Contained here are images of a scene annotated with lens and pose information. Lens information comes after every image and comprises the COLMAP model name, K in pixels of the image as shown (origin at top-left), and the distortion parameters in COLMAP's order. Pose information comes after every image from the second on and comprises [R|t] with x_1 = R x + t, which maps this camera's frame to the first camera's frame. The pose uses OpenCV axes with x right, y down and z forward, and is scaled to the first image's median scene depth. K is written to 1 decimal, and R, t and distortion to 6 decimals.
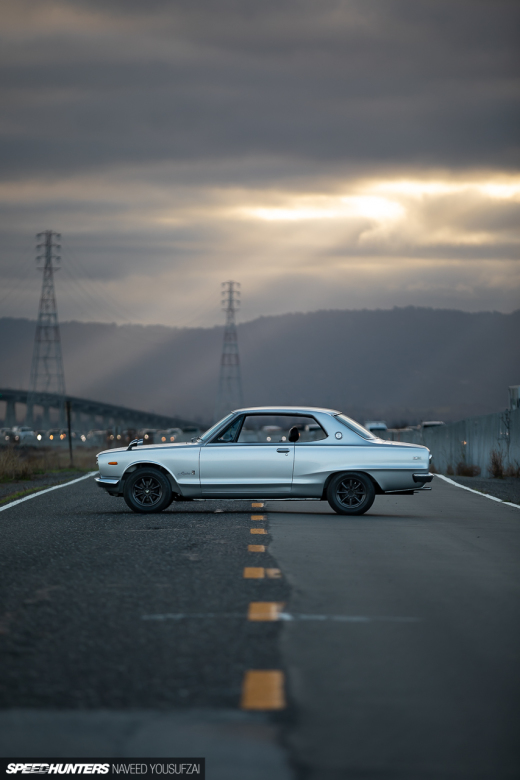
lens RADIAL K [[4473.5, 0, 260.0], [0, 4473.5, 389.7], [0, 0, 1]] dist [-0.302697, 0.000000]
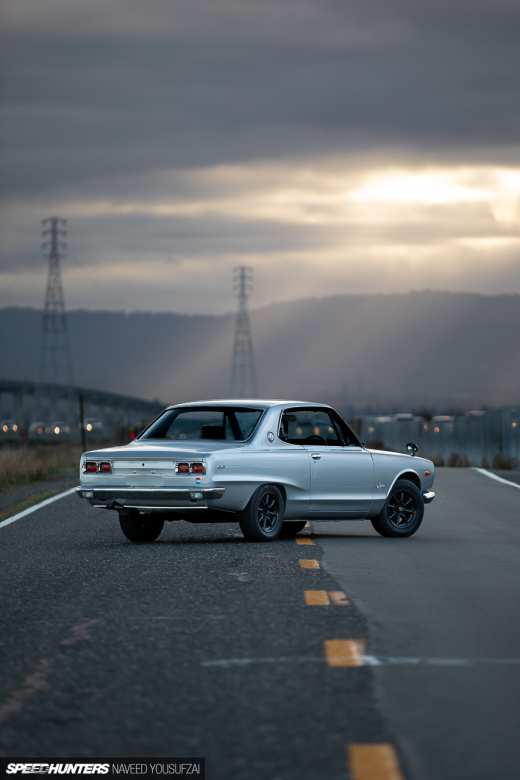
lens RADIAL K [[4473.5, 0, 260.0], [0, 4473.5, 390.2], [0, 0, 1]] dist [-0.302697, 0.000000]
pose [[0.999922, -0.012480, -0.000125, -0.011657], [0.012480, 0.999916, 0.003532, -0.003030], [0.000081, -0.003533, 0.999994, 0.120608]]
